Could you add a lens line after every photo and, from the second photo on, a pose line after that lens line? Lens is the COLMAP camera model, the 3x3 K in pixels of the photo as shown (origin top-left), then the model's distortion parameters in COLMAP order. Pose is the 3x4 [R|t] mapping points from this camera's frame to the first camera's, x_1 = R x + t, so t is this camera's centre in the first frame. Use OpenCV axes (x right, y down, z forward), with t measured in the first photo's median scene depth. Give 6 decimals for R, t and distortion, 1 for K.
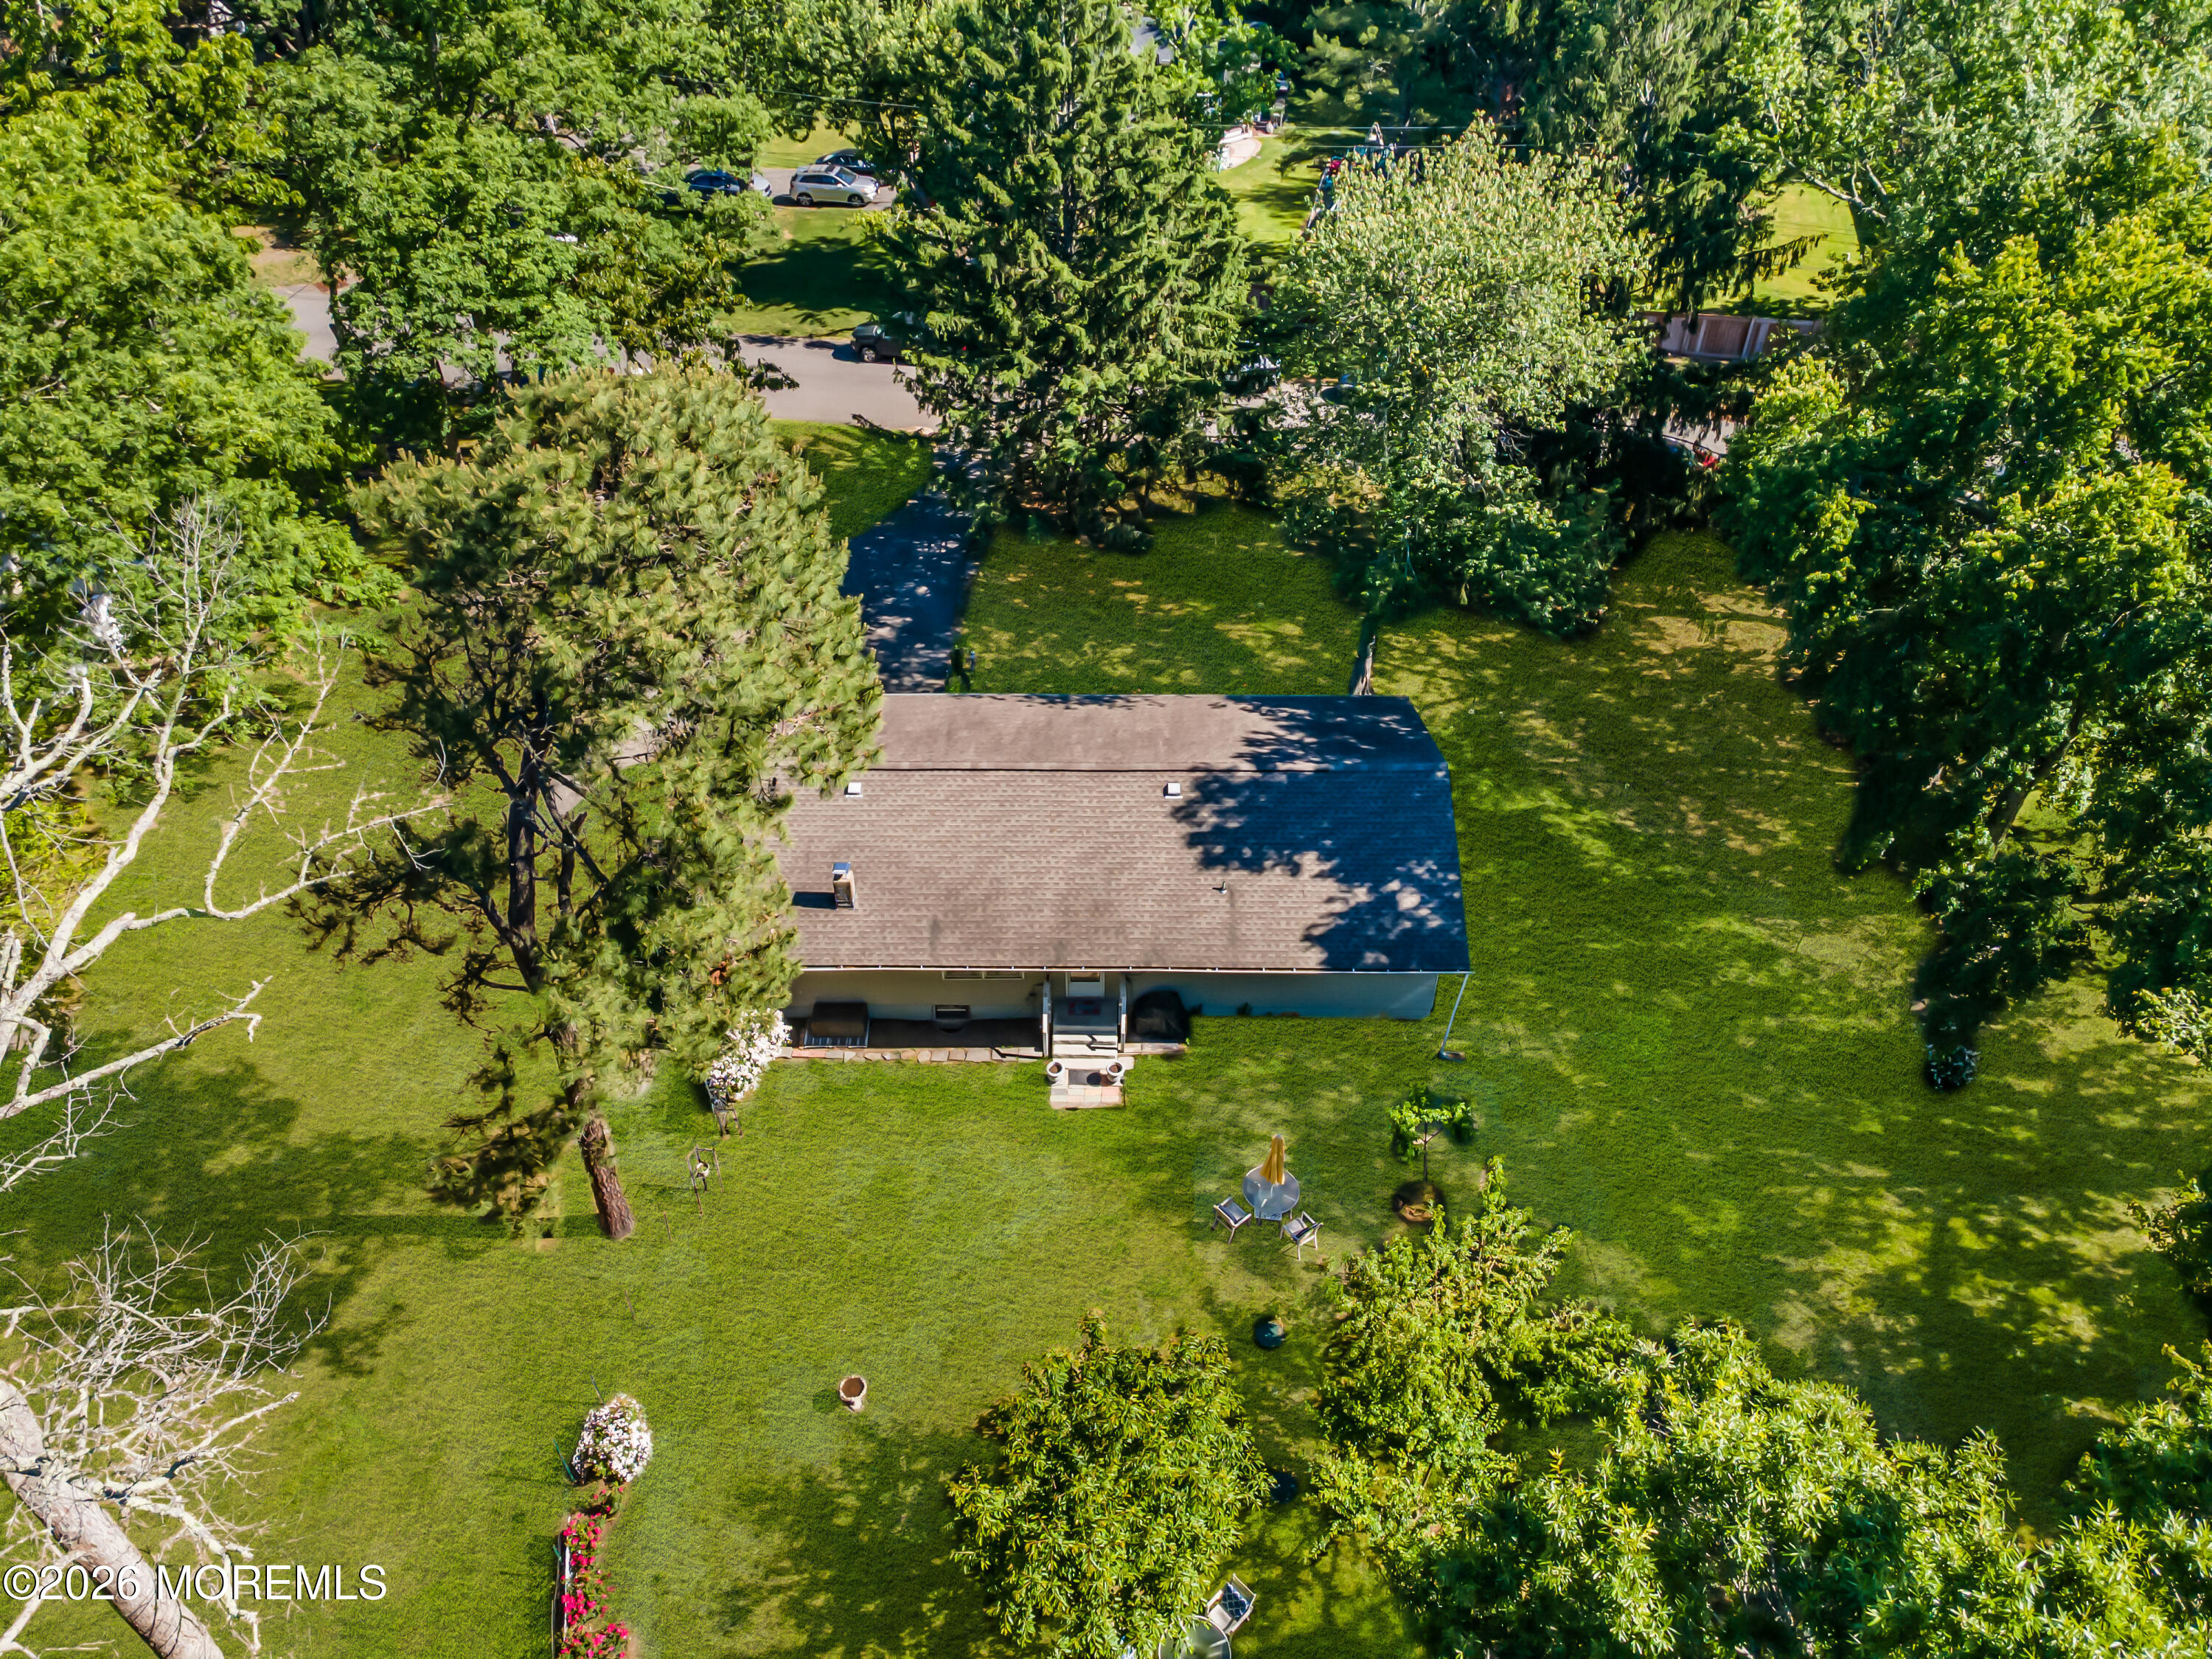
lens RADIAL K [[1604.1, 0, 1109.9], [0, 1604.1, 839.4], [0, 0, 1]] dist [0.023249, 0.034744]
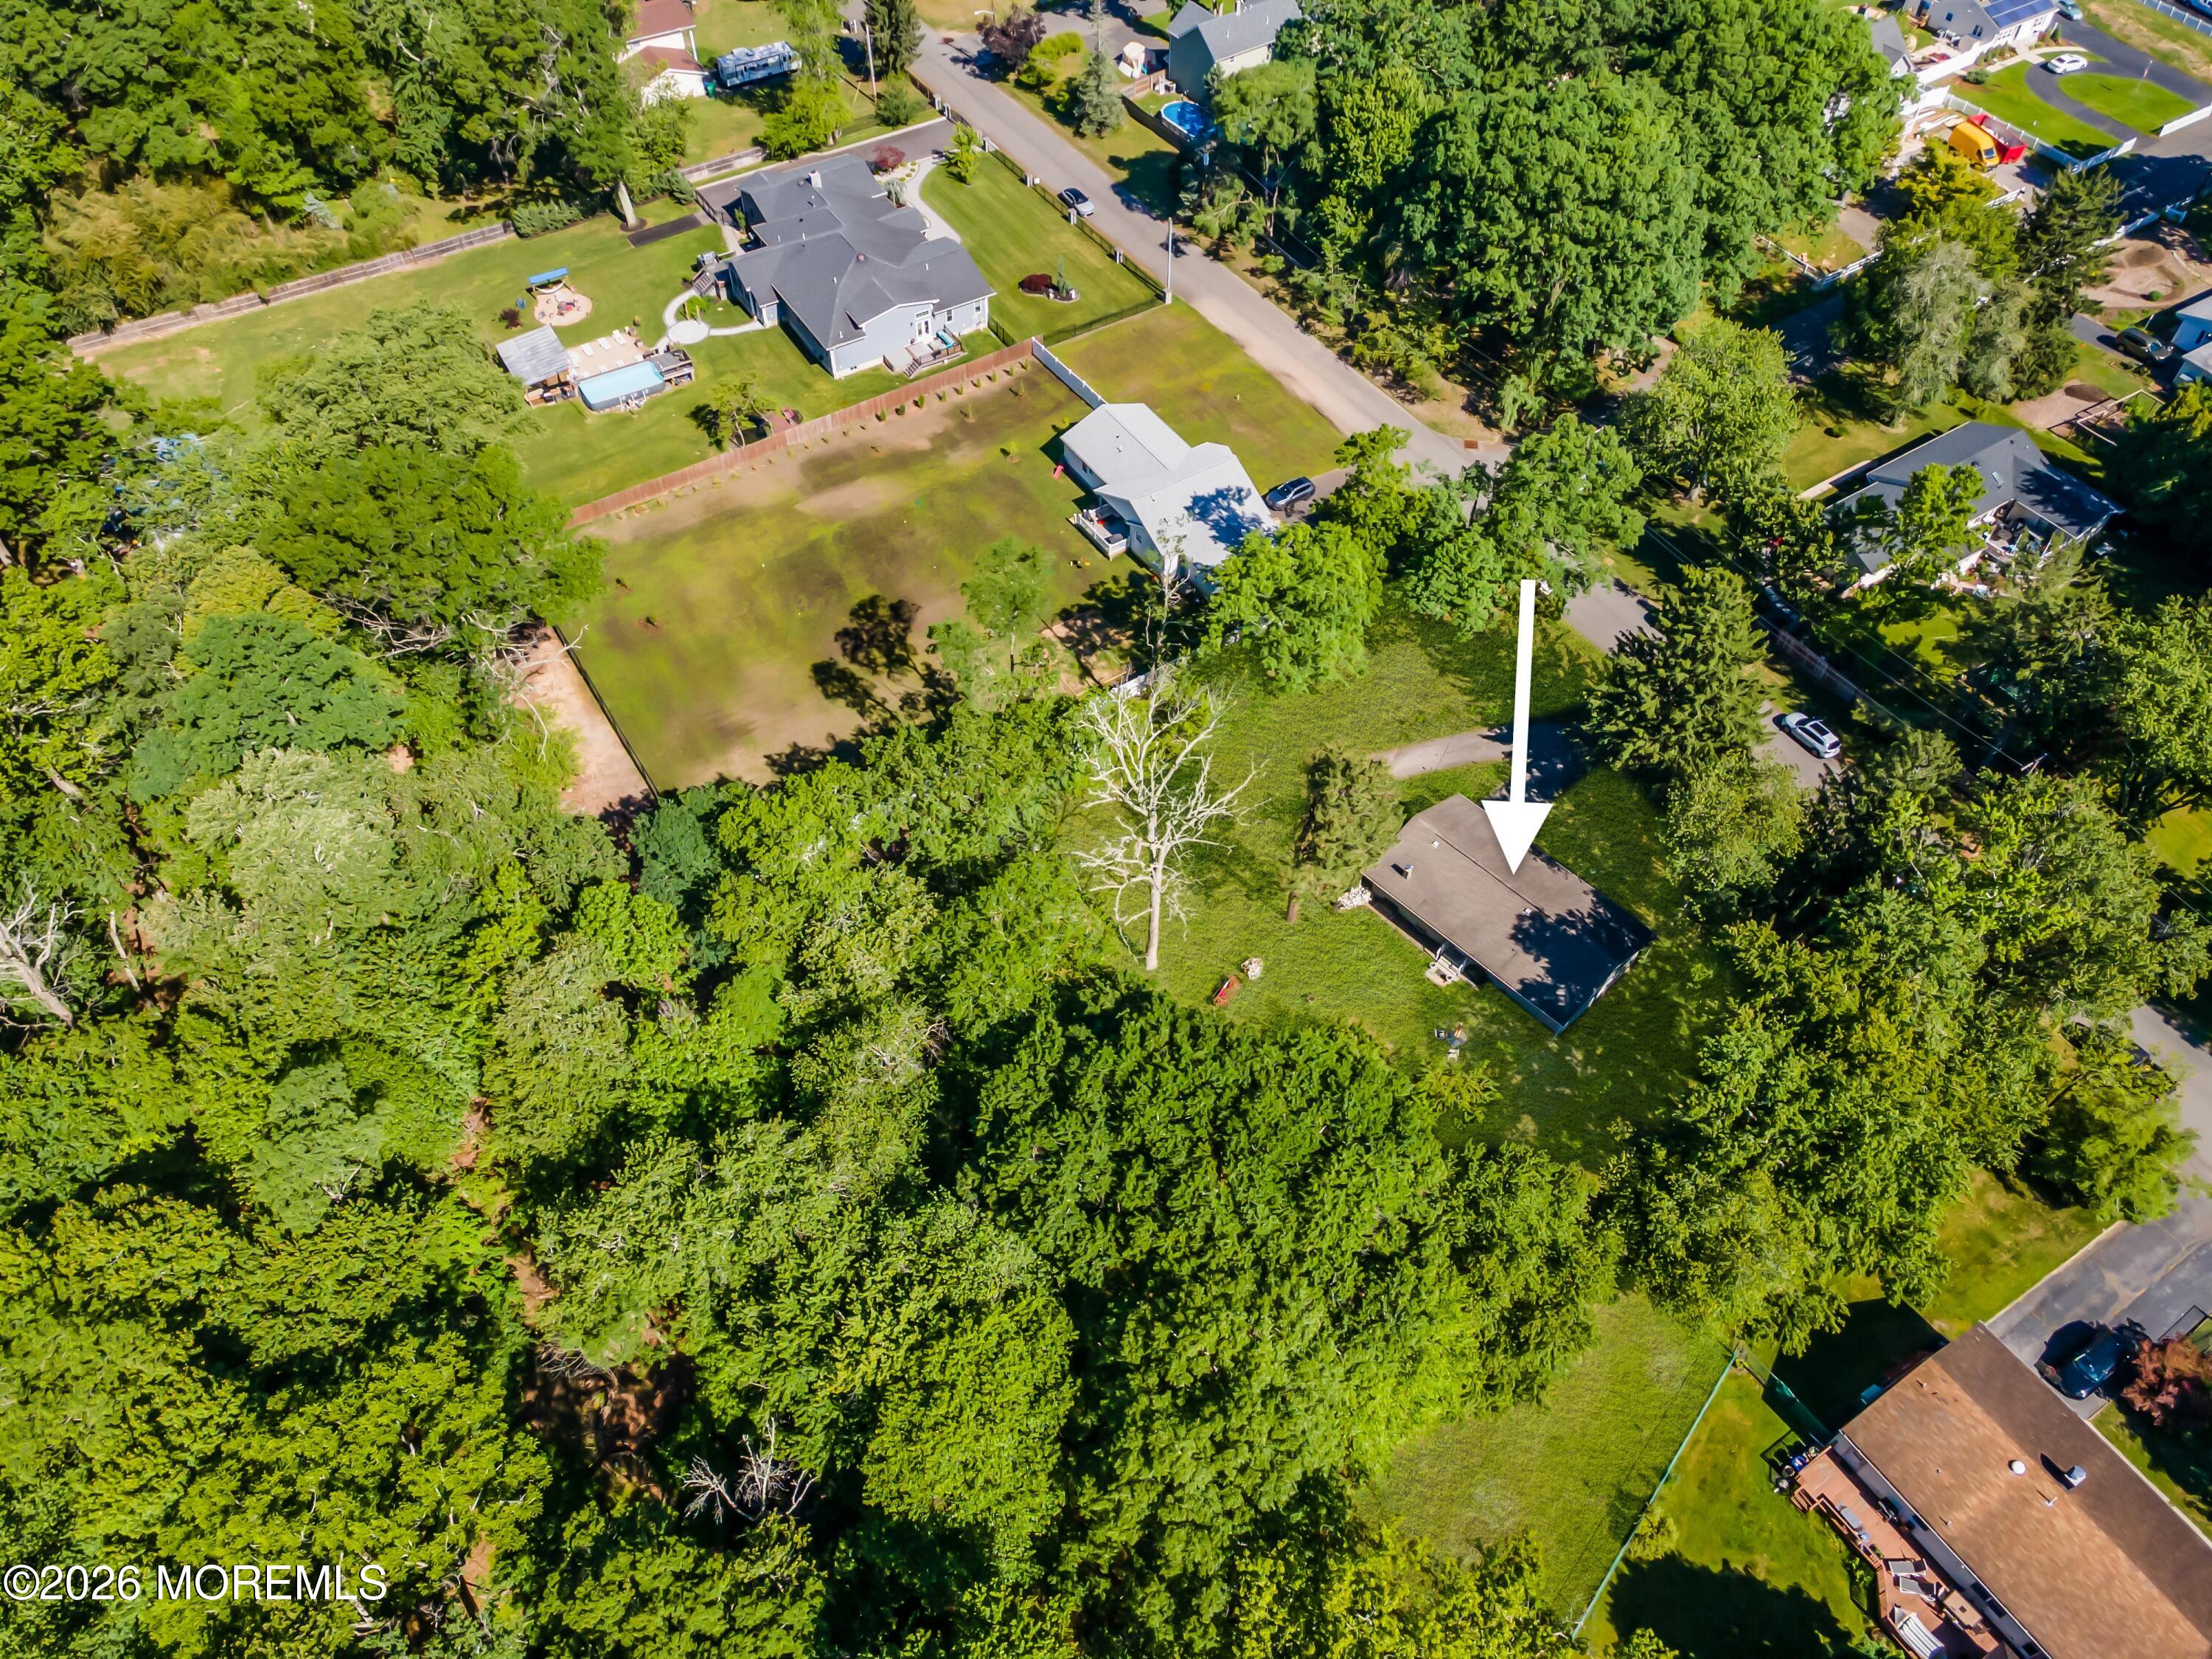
lens RADIAL K [[1604.1, 0, 1100.3], [0, 1604.1, 817.1], [0, 0, 1]] dist [0.023249, 0.034744]
pose [[0.688894, 0.562814, -0.456799, 0.735805], [-0.486504, 0.826160, 0.284205, -0.615405], [0.537344, 0.026448, 0.842948, -1.791424]]
